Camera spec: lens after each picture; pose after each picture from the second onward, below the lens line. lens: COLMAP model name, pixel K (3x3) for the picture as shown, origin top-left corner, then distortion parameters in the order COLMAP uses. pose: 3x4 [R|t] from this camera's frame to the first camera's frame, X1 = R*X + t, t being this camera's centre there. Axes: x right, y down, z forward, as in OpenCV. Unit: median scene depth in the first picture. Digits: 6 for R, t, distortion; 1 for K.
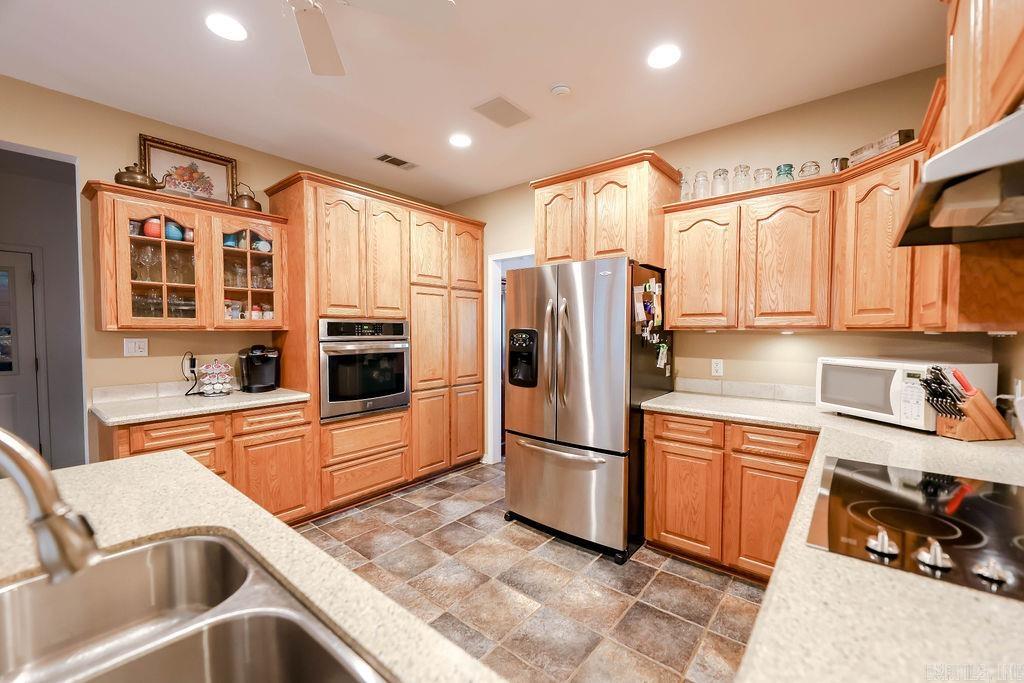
lens RADIAL K [[416.5, 0, 513.8], [0, 416.5, 346.0], [0, 0, 1]] dist [0.002676, -0.004913]
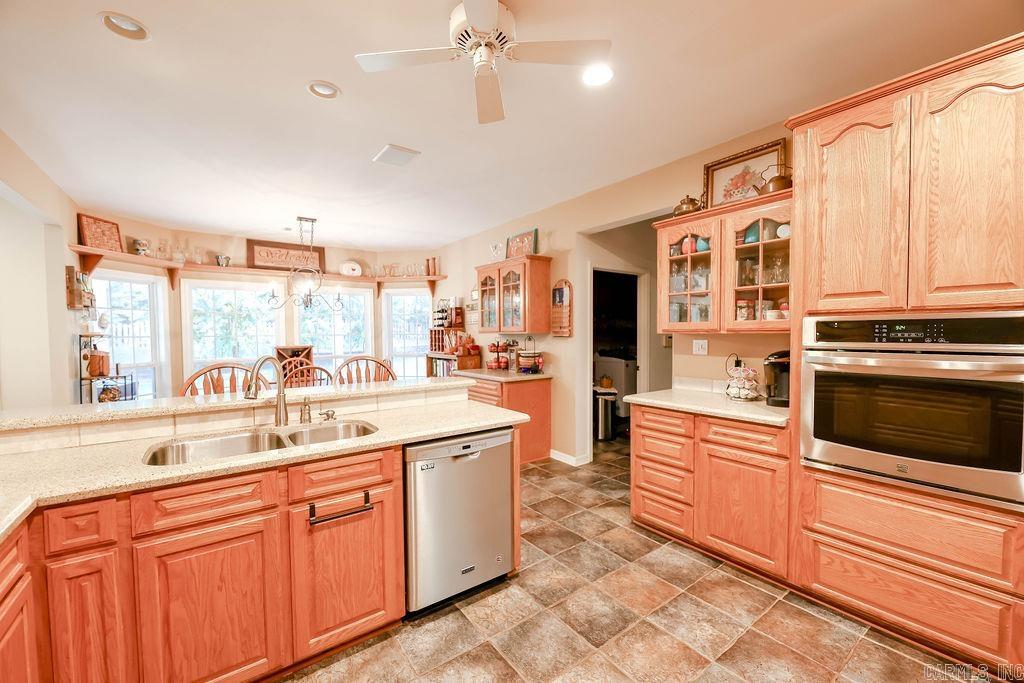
lens RADIAL K [[416.5, 0, 513.8], [0, 416.5, 346.0], [0, 0, 1]] dist [0.002676, -0.004913]
pose [[-0.256046, 0.034450, -0.966050, 0.349743], [-0.027612, 0.998696, 0.042933, -0.033555], [0.966270, 0.037667, -0.254761, 0.714957]]
